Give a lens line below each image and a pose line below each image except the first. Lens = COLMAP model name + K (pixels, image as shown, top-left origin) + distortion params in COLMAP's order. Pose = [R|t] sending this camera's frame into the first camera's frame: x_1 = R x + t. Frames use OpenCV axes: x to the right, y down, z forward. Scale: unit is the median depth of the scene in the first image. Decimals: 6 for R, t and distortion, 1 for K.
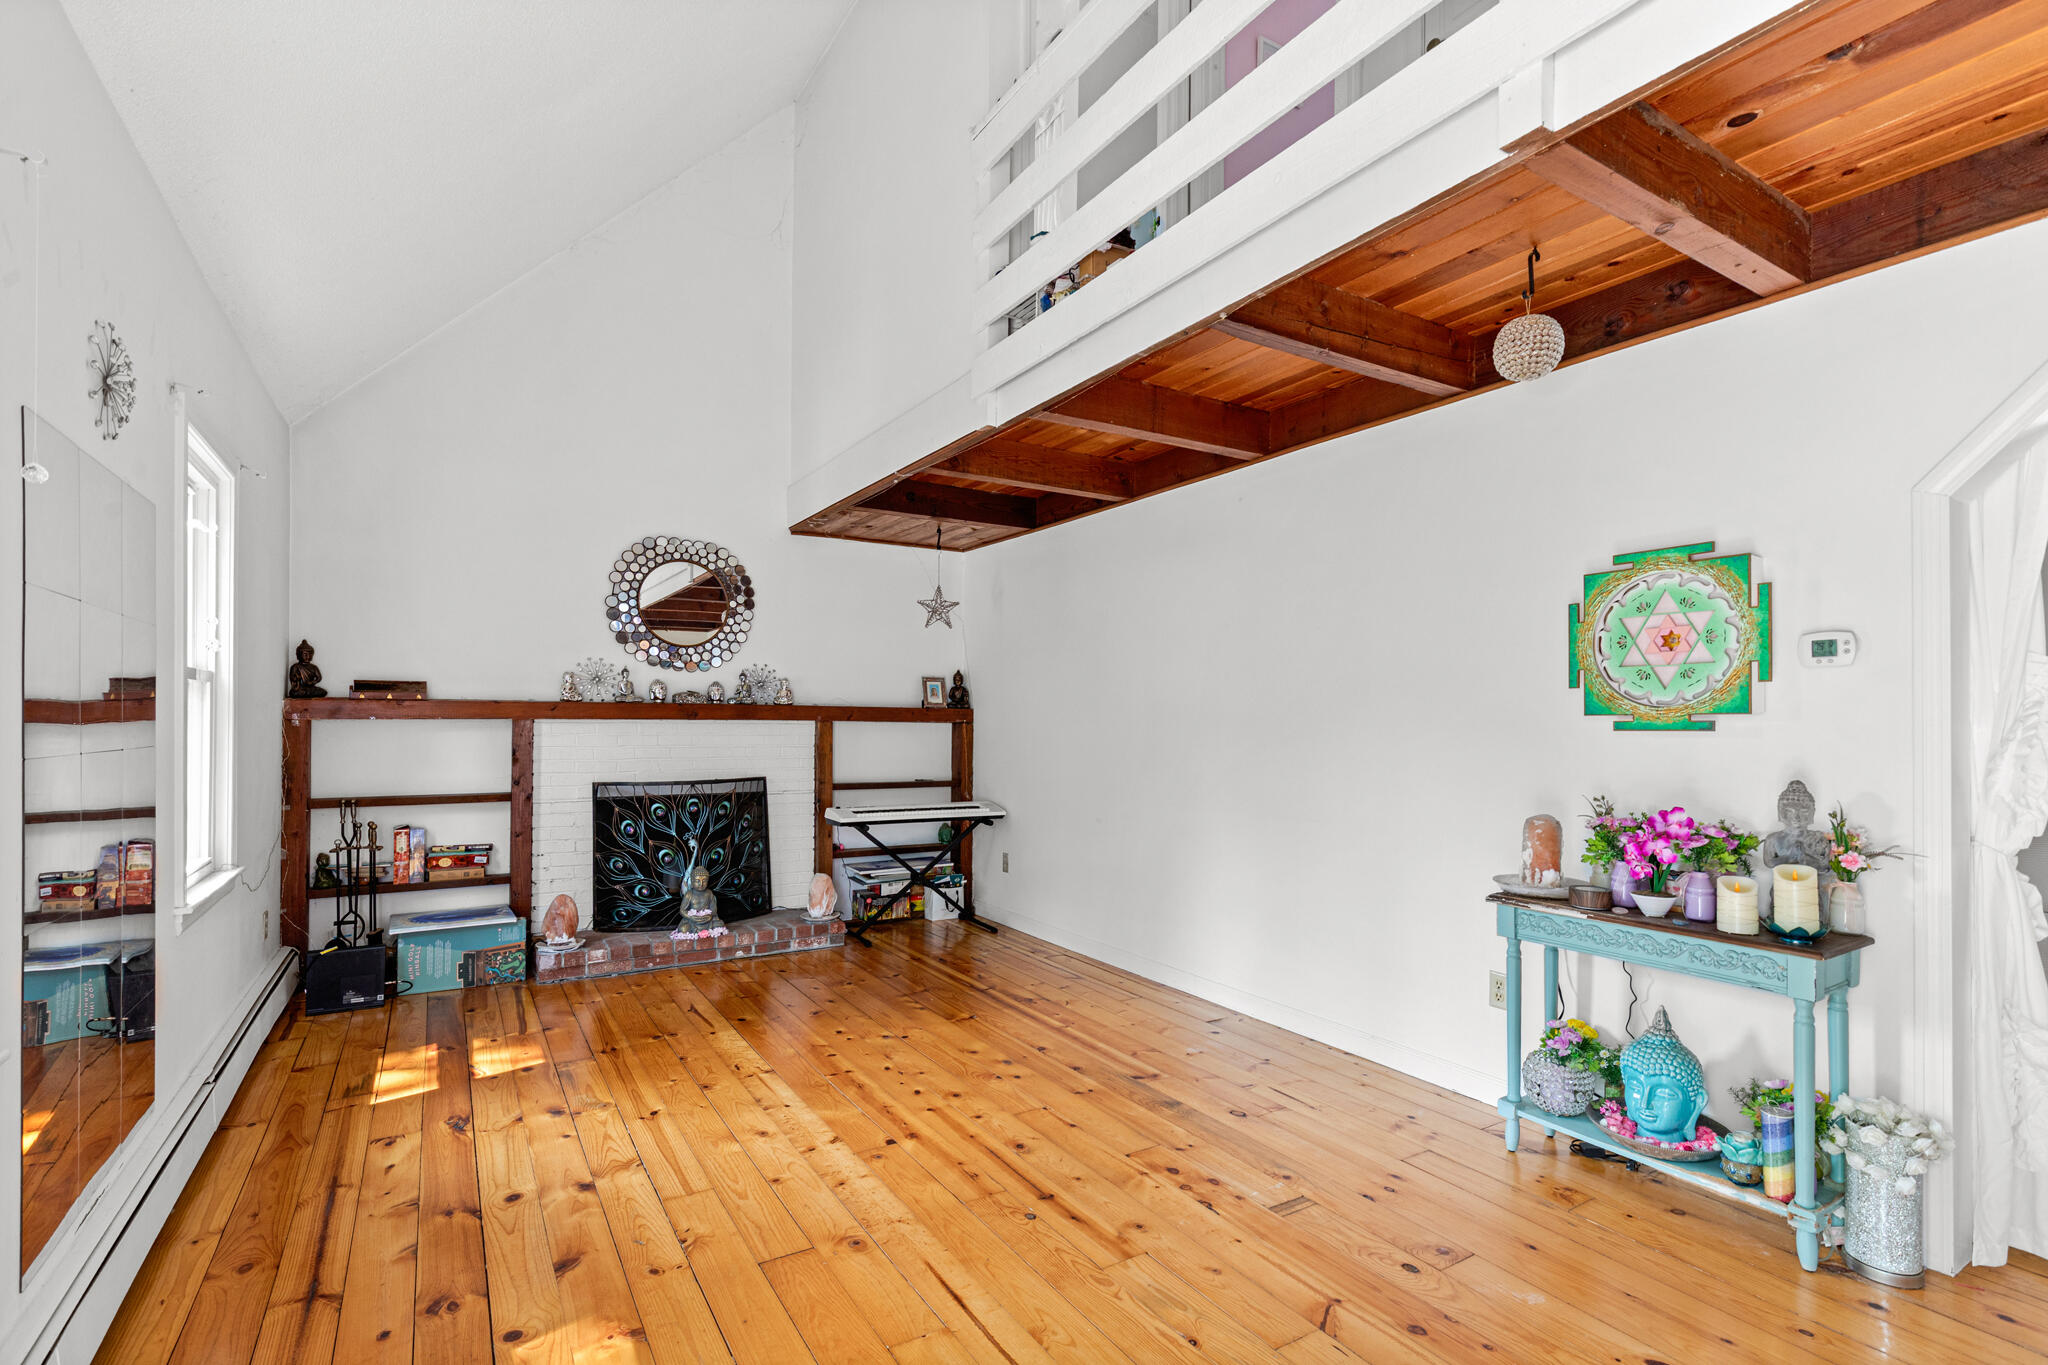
lens RADIAL K [[948.5, 0, 1024.5], [0, 948.5, 715.4], [0, 0, 1]] dist [0.032504, -0.014199]
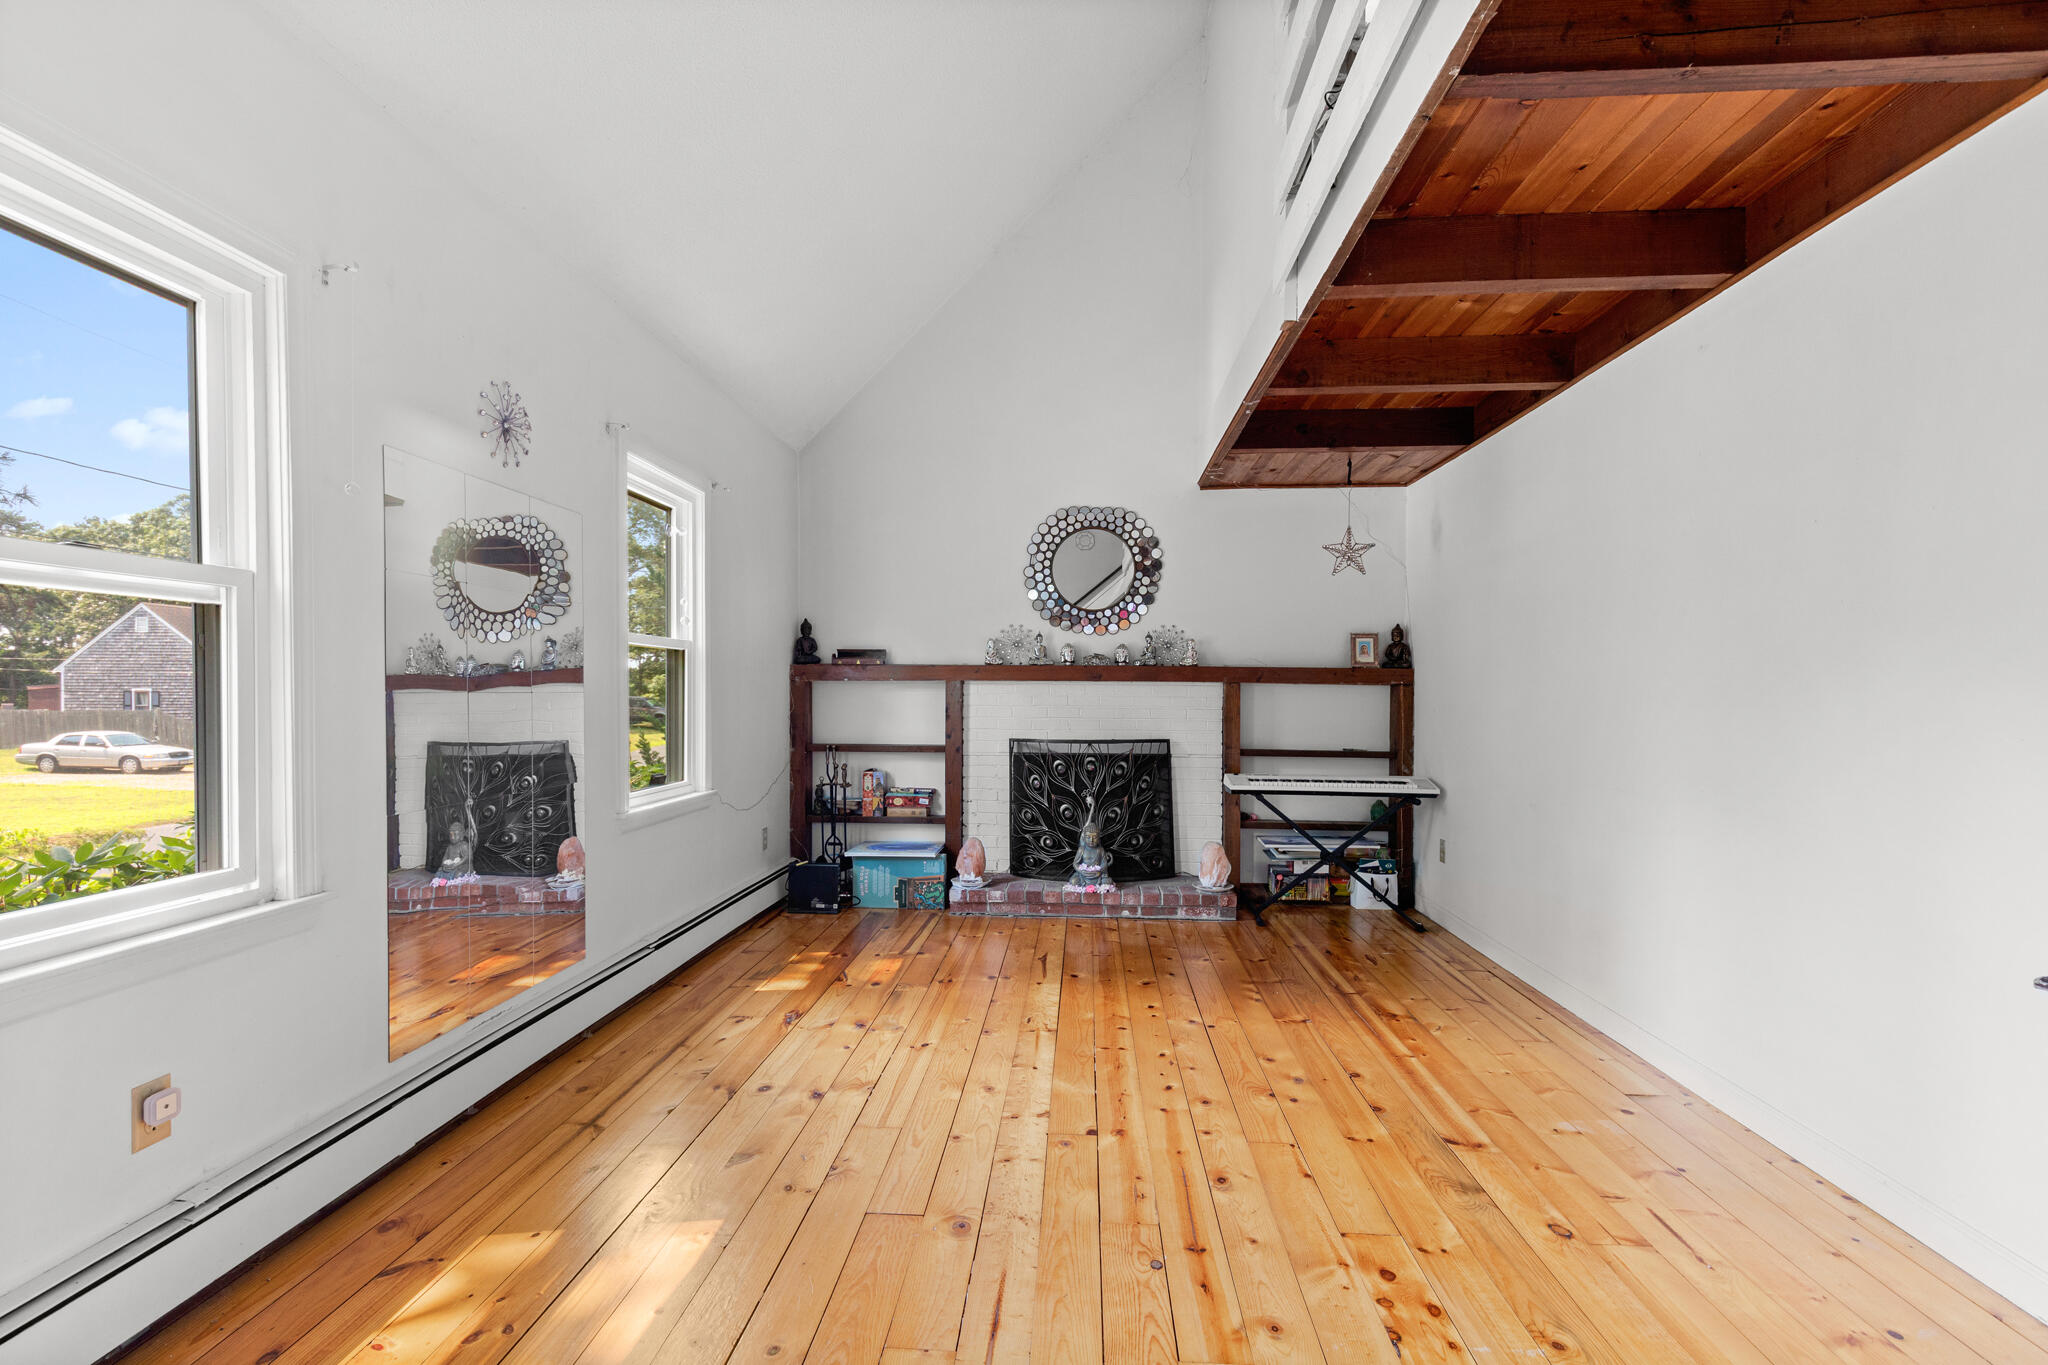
lens RADIAL K [[935.4, 0, 1031.7], [0, 935.4, 699.3], [0, 0, 1]] dist [0.016101, -0.000681]
pose [[0.820048, 0.003750, -0.572282, 0.186675], [0.002334, 0.999948, 0.009898, 0.014889], [0.572290, -0.009453, 0.819997, 0.138413]]
